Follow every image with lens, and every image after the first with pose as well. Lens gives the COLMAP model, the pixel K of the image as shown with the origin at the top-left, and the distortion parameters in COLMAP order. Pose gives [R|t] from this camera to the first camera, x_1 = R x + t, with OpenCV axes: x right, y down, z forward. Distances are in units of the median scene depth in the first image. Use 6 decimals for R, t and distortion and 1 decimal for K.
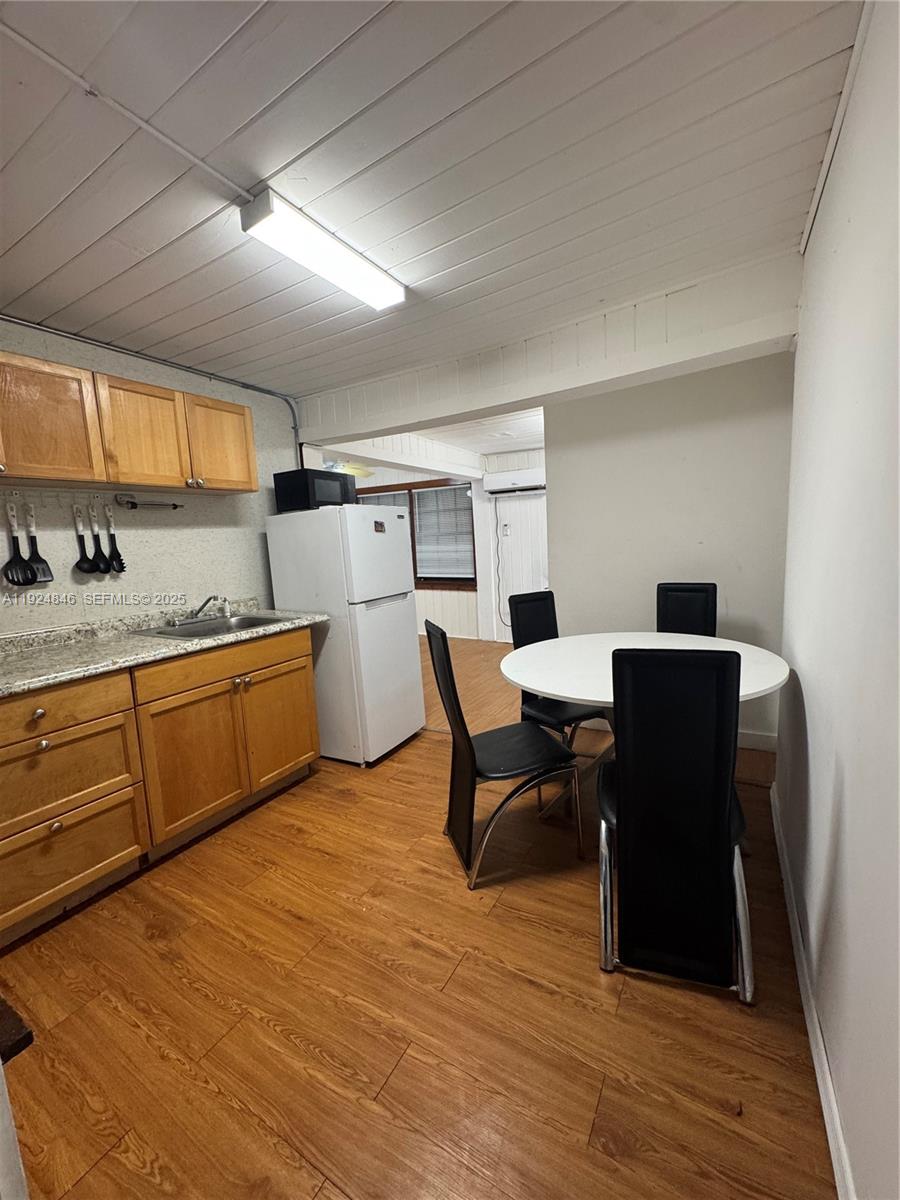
lens RADIAL K [[482.5, 0, 450.0], [0, 482.5, 600.0], [0, 0, 1]] dist [0.000231, 0.000048]
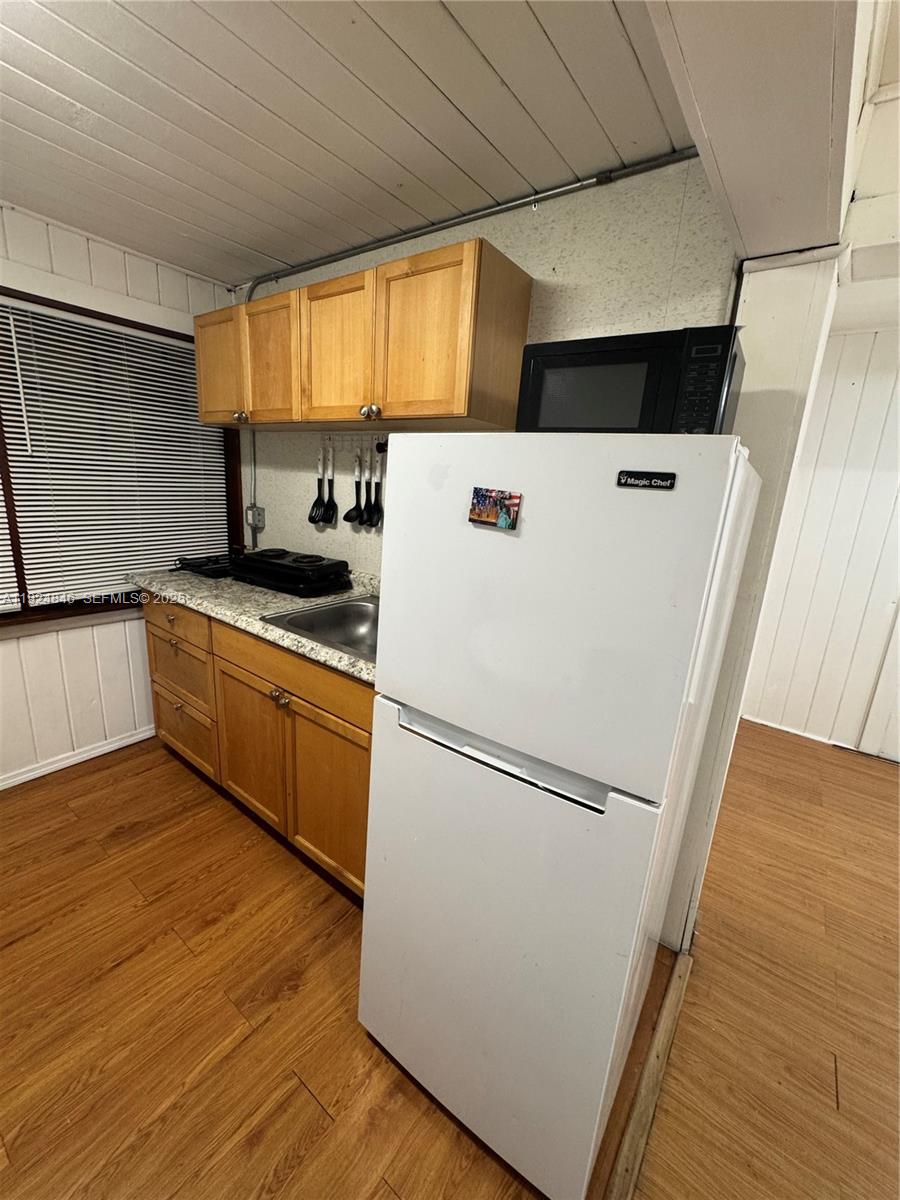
lens RADIAL K [[482.5, 0, 450.0], [0, 482.5, 600.0], [0, 0, 1]] dist [0.000231, 0.000048]
pose [[-0.105415, 0.280070, -0.954174, 0.230839], [-0.188058, 0.936592, 0.295686, -0.283745], [0.976485, 0.210609, -0.046061, 1.563925]]
